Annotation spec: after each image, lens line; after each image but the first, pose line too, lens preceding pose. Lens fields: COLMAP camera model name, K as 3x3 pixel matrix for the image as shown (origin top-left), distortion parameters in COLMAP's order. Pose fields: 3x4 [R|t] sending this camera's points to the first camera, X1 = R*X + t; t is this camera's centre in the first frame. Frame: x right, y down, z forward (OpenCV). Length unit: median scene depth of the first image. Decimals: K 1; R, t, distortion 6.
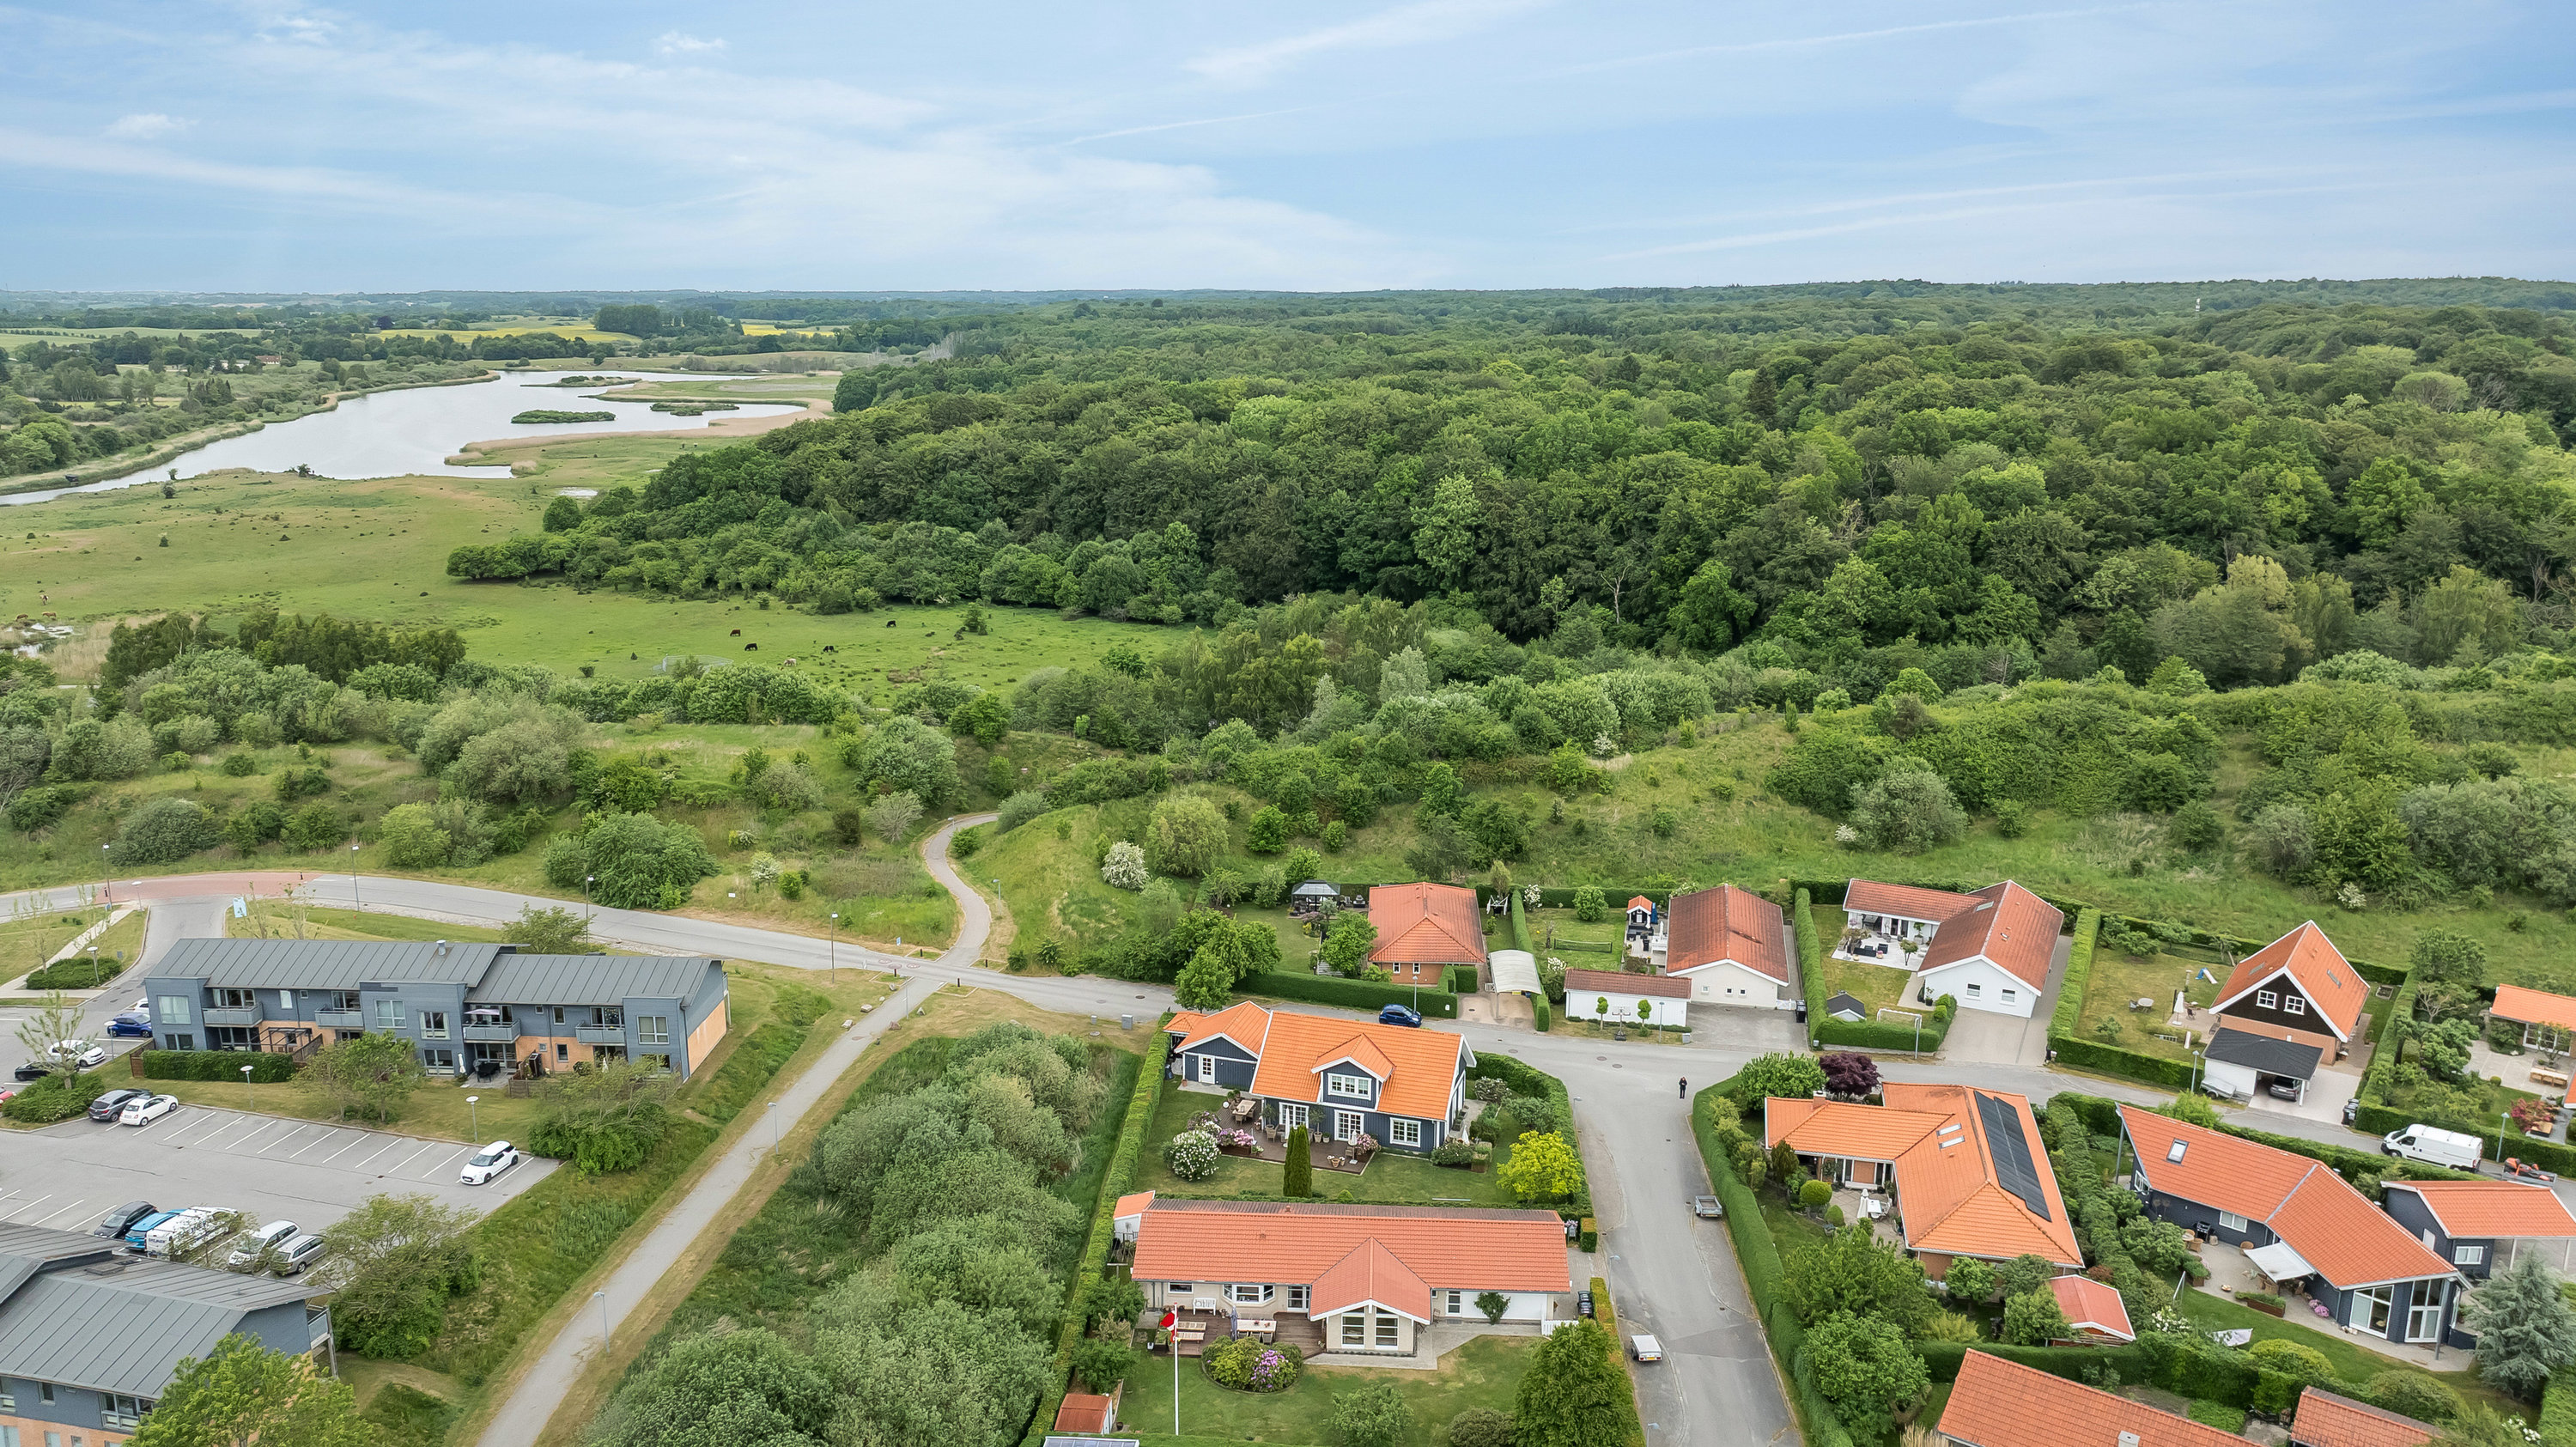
lens RADIAL K [[1832.3, 0, 1288.0], [0, 1832.3, 723.5], [0, 0, 1]] dist [-0.025392, -0.005366]
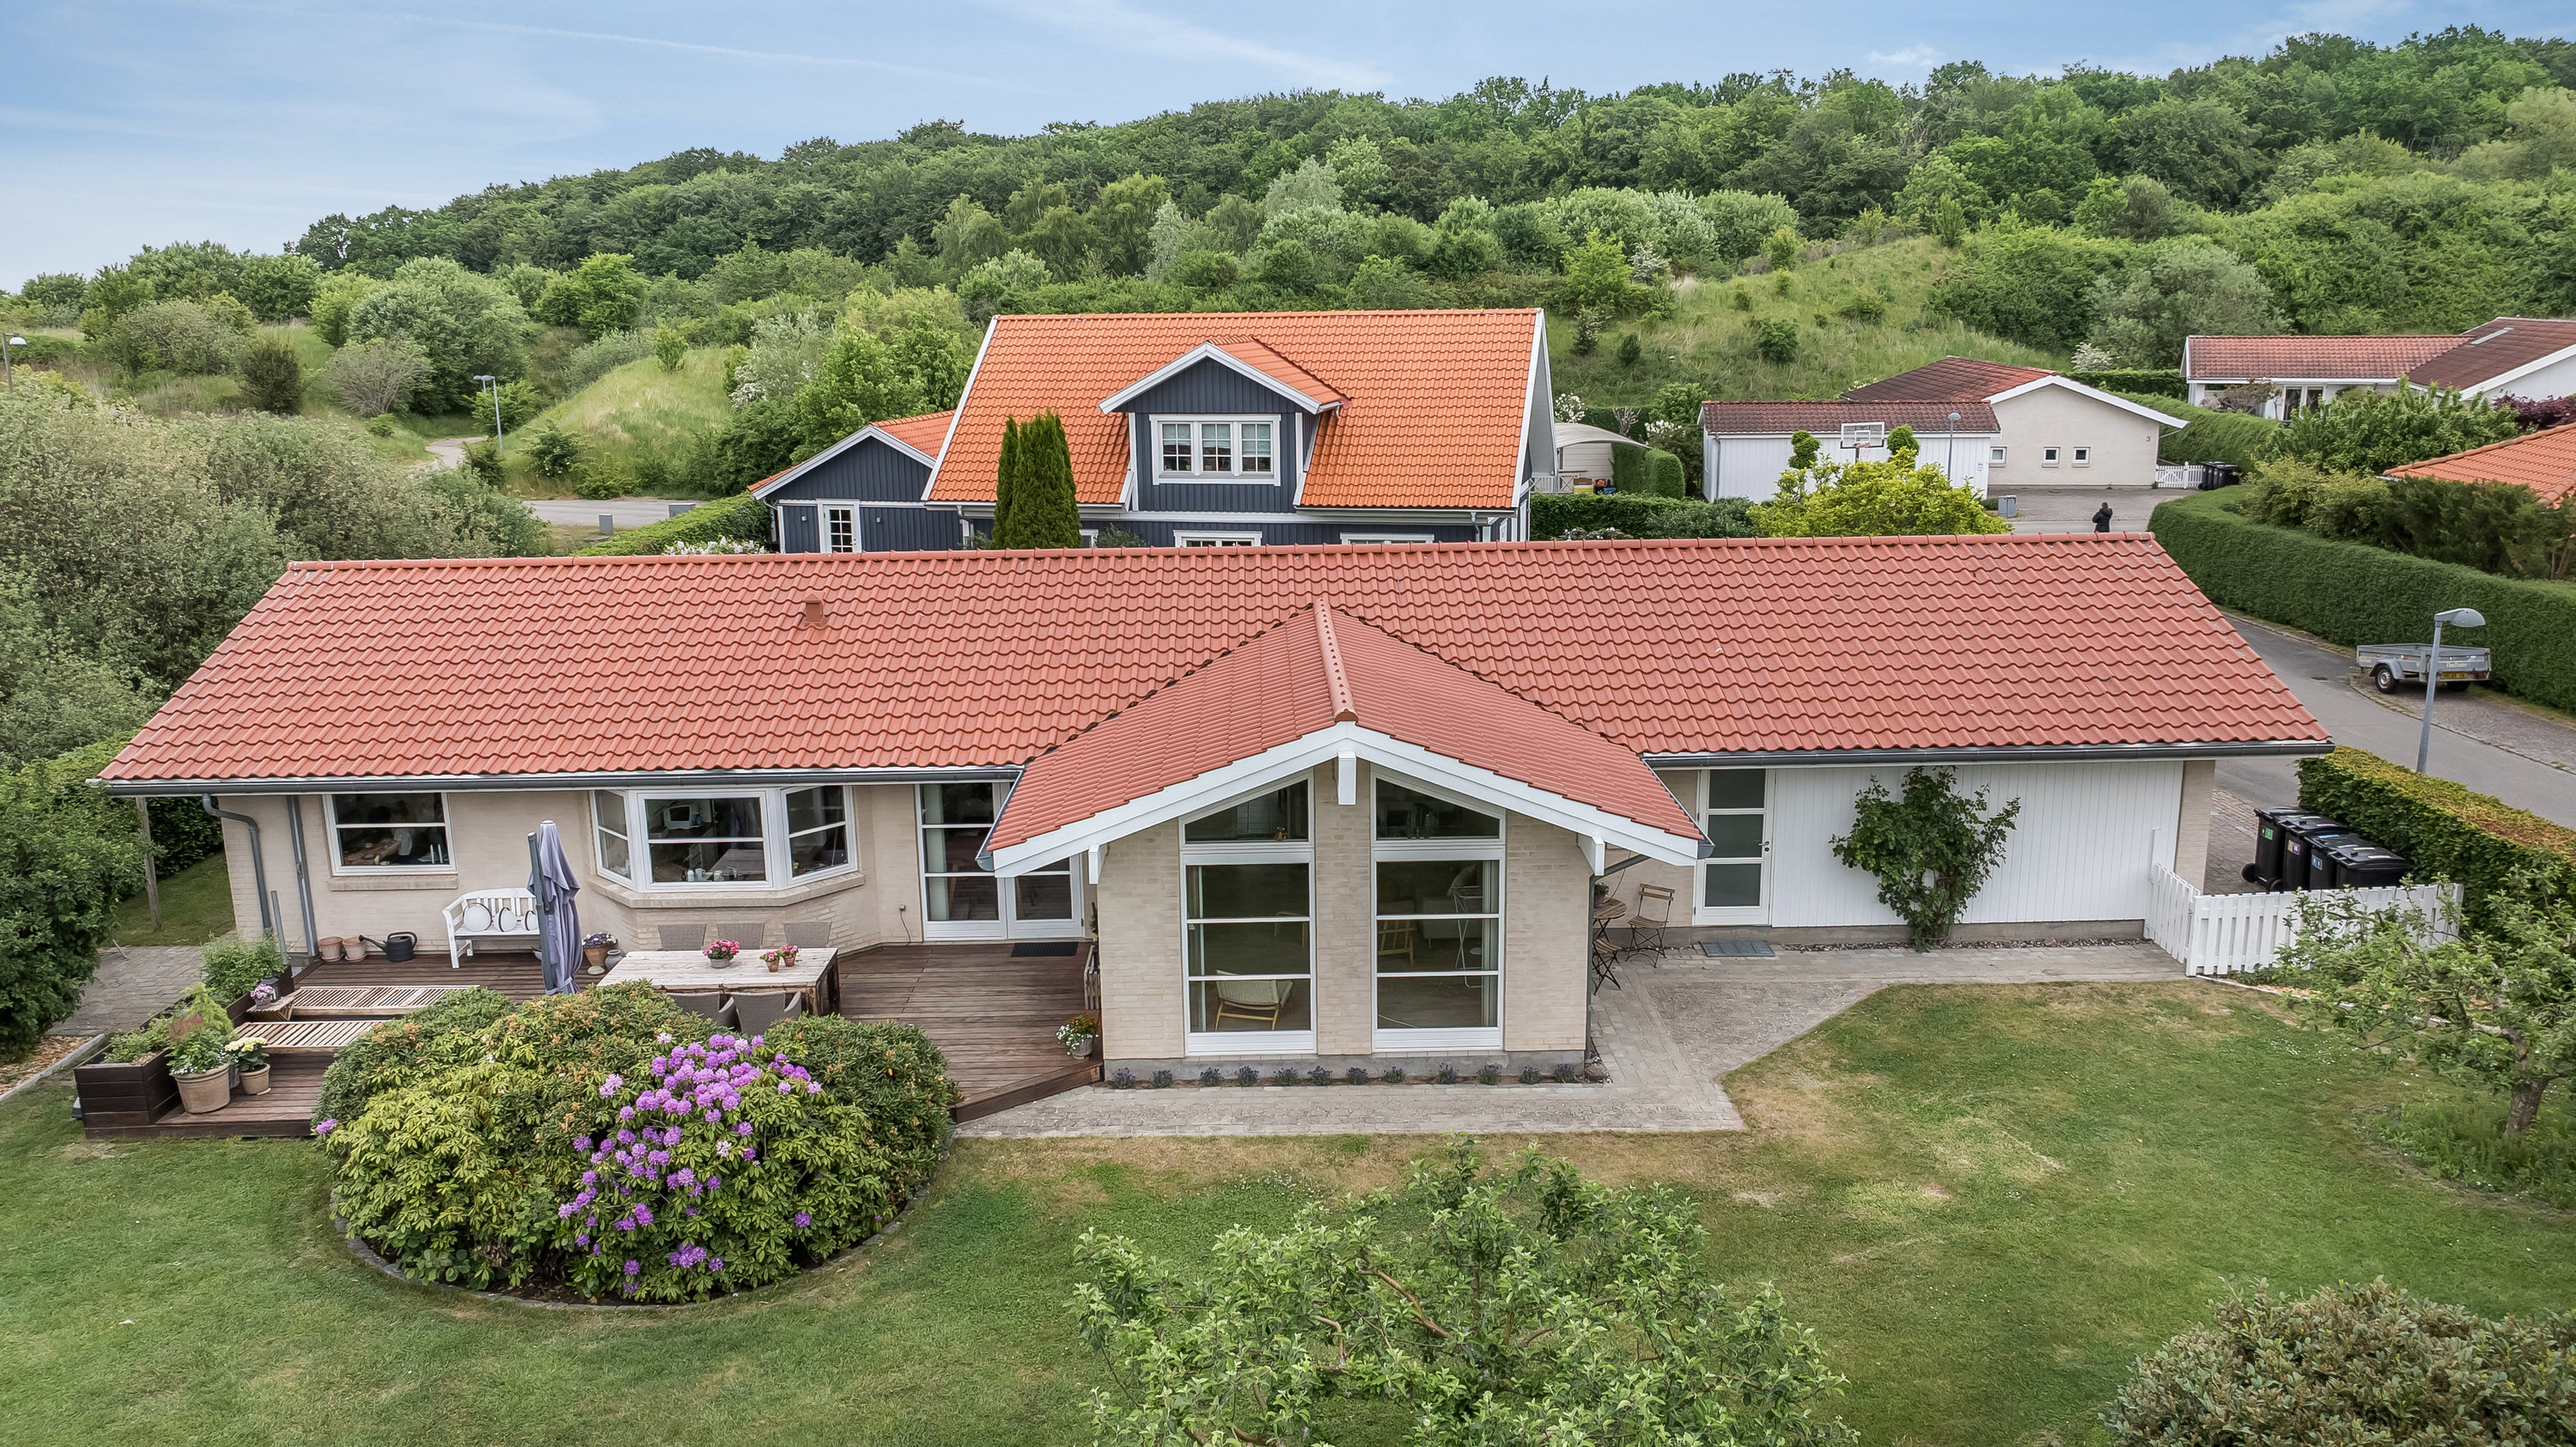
lens RADIAL K [[1858.0, 0, 1288.0], [0, 1858.0, 723.5], [0, 0, 1]] dist [-0.082541, 0.084391]
pose [[0.997265, -0.031717, 0.066753, 0.013742], [0.032576, 0.999400, -0.011806, 0.152287], [-0.066339, 0.013948, 0.997700, 0.399734]]
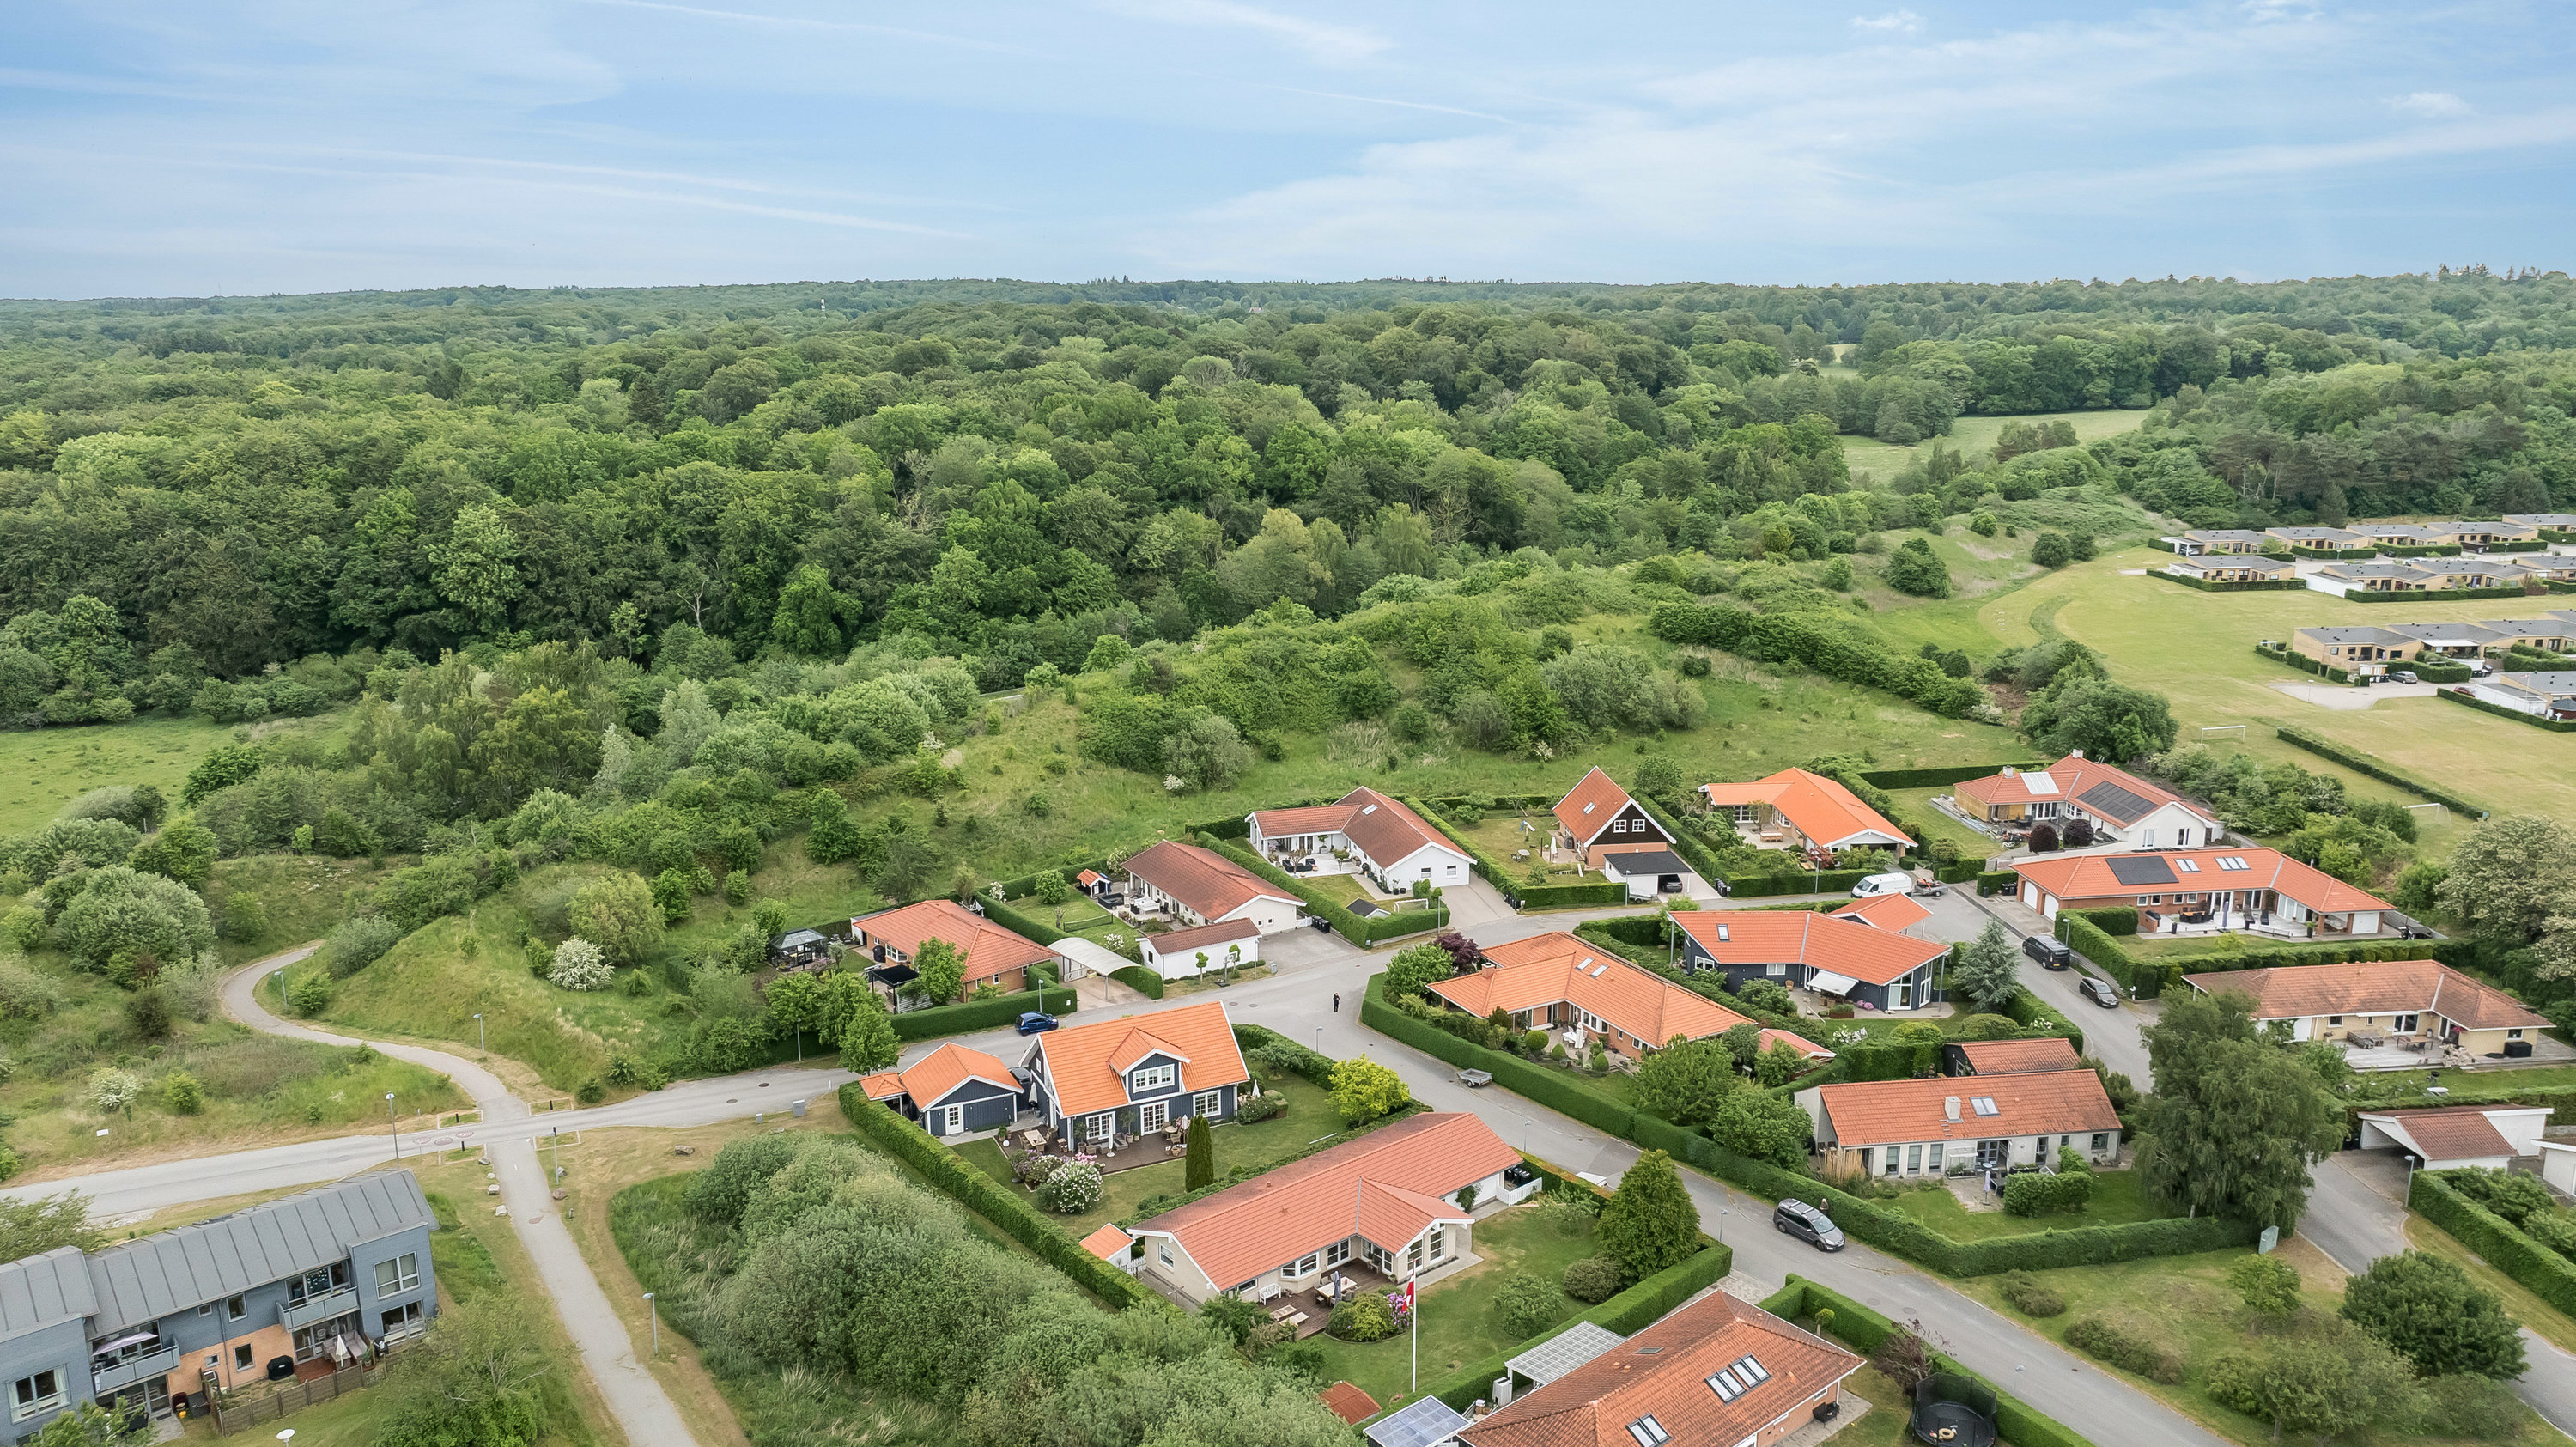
lens RADIAL K [[1832.3, 0, 1288.0], [0, 1832.3, 723.5], [0, 0, 1]] dist [-0.025392, -0.005366]
pose [[0.727527, -0.161008, 0.666919, -0.336437], [0.163016, 0.984802, 0.059920, -0.026731], [-0.666431, 0.065125, 0.742717, 0.110598]]
